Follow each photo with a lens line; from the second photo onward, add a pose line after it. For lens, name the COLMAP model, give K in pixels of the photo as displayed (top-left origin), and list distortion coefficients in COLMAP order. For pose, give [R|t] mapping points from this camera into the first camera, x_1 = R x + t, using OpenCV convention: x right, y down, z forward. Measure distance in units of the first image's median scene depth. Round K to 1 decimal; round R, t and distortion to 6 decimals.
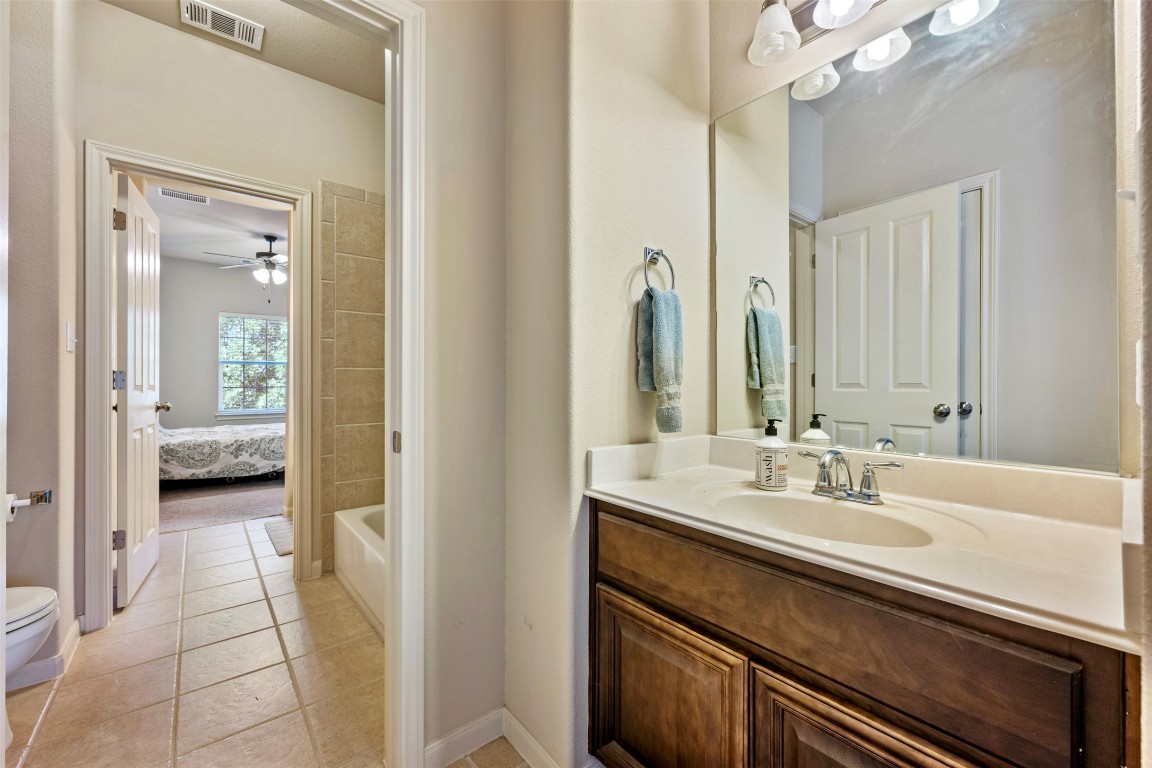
lens RADIAL K [[453.7, 0, 576.0], [0, 453.7, 384.0], [0, 0, 1]] dist [-0.000482, 0.000253]
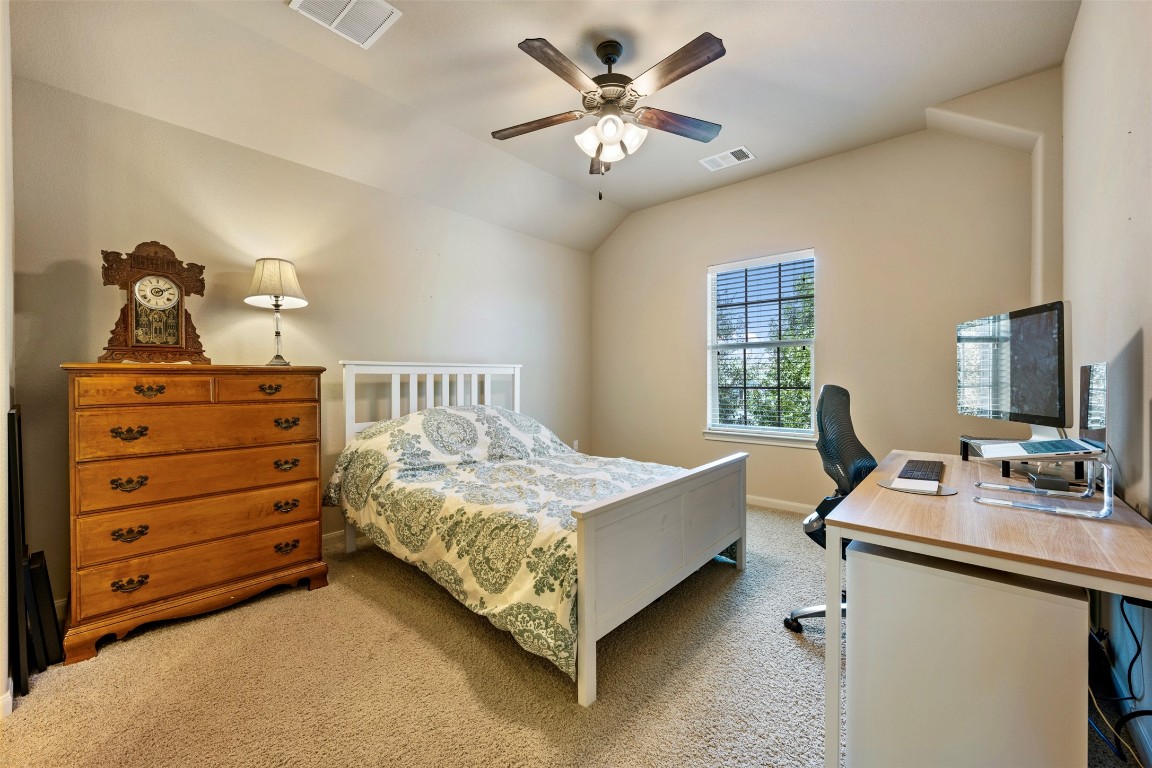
lens RADIAL K [[453.7, 0, 576.0], [0, 453.7, 384.0], [0, 0, 1]] dist [-0.000482, 0.000253]
pose [[0.161122, 0.007506, -0.986906, -0.292035], [0.000294, 0.999971, 0.007653, -0.001885], [0.986934, -0.001523, 0.161116, 1.042037]]
